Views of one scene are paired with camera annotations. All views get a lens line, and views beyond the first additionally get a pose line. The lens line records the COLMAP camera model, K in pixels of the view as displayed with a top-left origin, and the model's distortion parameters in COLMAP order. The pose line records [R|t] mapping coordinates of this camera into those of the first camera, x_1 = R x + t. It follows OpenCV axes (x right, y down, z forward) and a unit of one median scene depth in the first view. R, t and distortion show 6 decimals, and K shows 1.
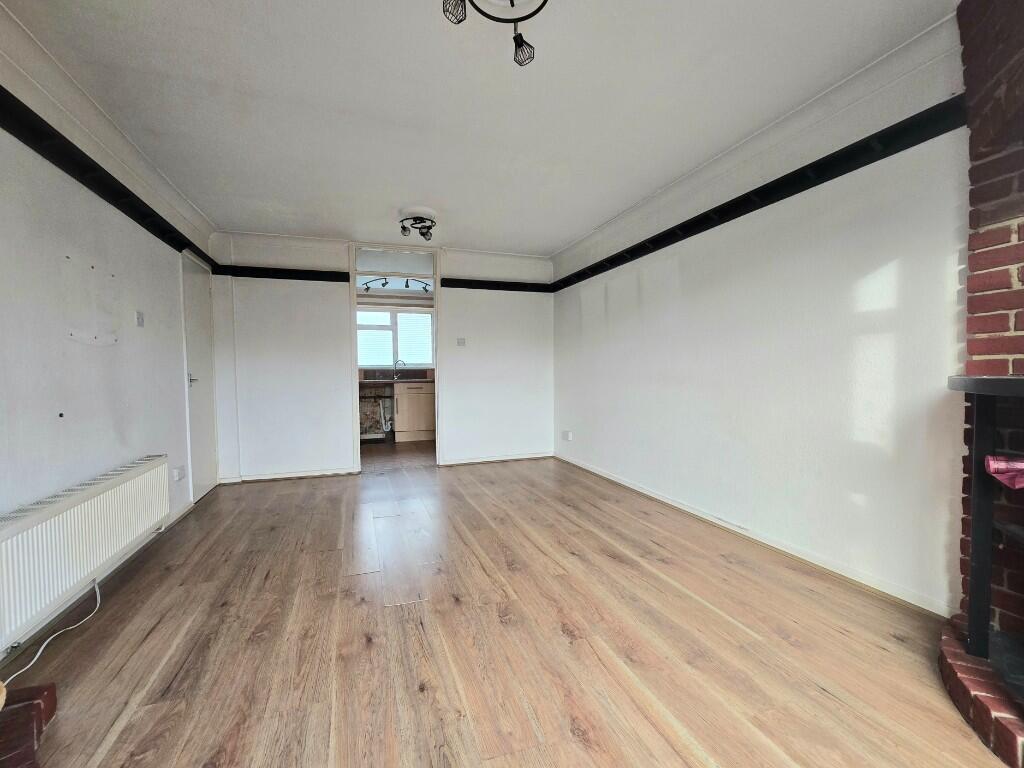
lens RADIAL K [[419.7, 0, 504.8], [0, 419.7, 384.8], [0, 0, 1]] dist [0.000463, 0.000407]
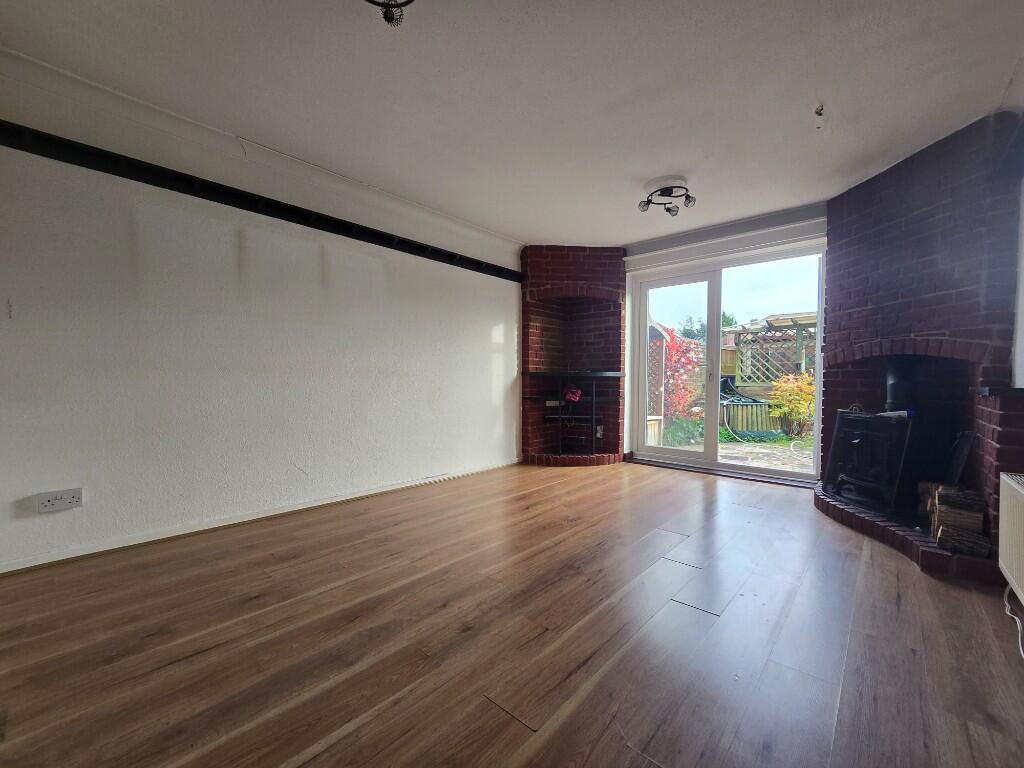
lens RADIAL K [[419.7, 0, 505.4], [0, 419.7, 380.4], [0, 0, 1]] dist [0.000463, 0.000407]
pose [[-0.454891, 0.007564, 0.890515, -1.033220], [0.026722, 0.999630, 0.005159, 0.015653], [-0.890146, 0.026143, -0.454924, 1.811566]]
